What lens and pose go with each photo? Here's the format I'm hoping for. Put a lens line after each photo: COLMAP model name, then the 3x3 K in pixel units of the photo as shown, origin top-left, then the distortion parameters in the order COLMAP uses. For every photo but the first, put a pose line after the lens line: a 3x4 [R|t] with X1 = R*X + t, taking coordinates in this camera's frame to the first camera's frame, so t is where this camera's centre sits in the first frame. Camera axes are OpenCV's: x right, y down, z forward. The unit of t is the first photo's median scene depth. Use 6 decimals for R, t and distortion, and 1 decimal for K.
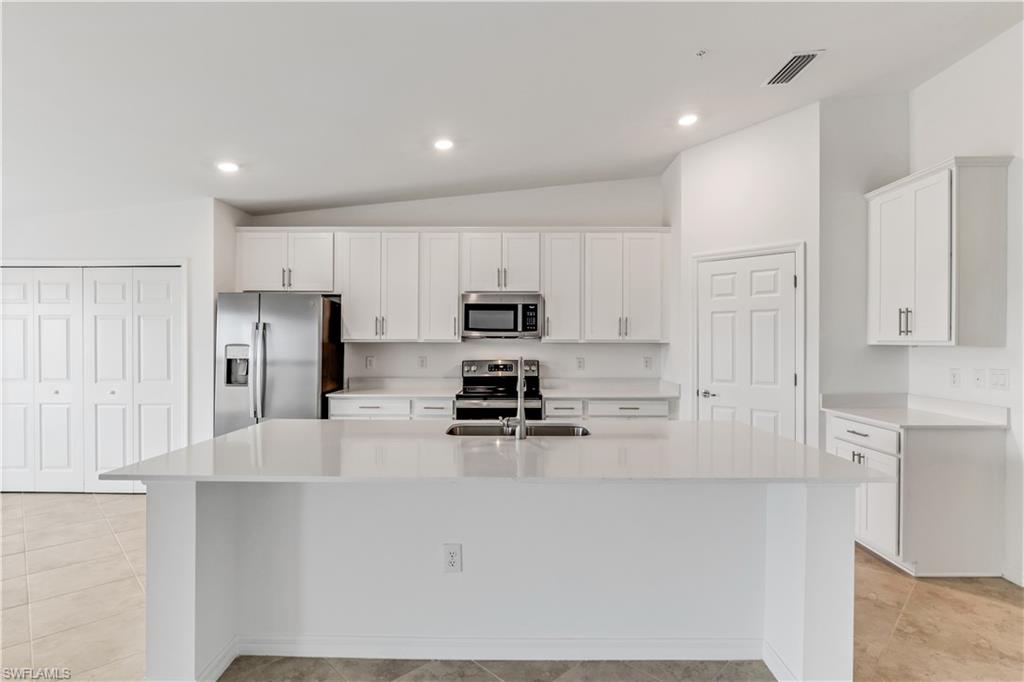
lens RADIAL K [[523.5, 0, 513.6], [0, 523.5, 340.1], [0, 0, 1]] dist [-0.020523, 0.001252]
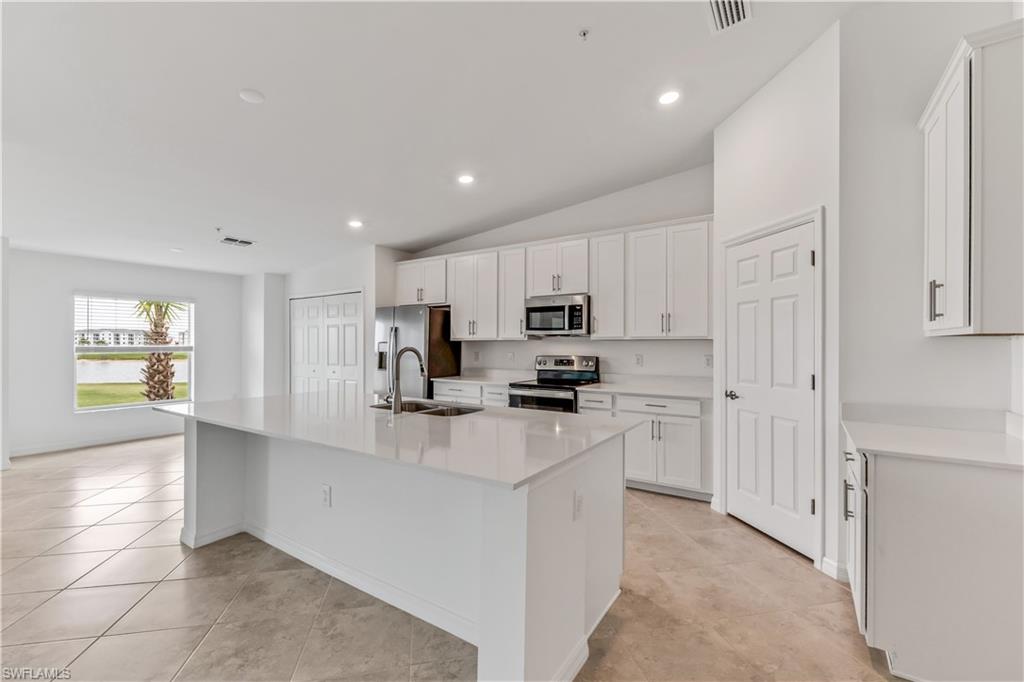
lens RADIAL K [[441.9, 0, 513.5], [0, 441.9, 343.7], [0, 0, 1]] dist [-0.003623, -0.000694]
pose [[0.831111, -0.002021, -0.556104, 0.437948], [0.000888, 0.999997, -0.002306, 0.015008], [0.556107, 0.001423, 0.831110, 0.154994]]
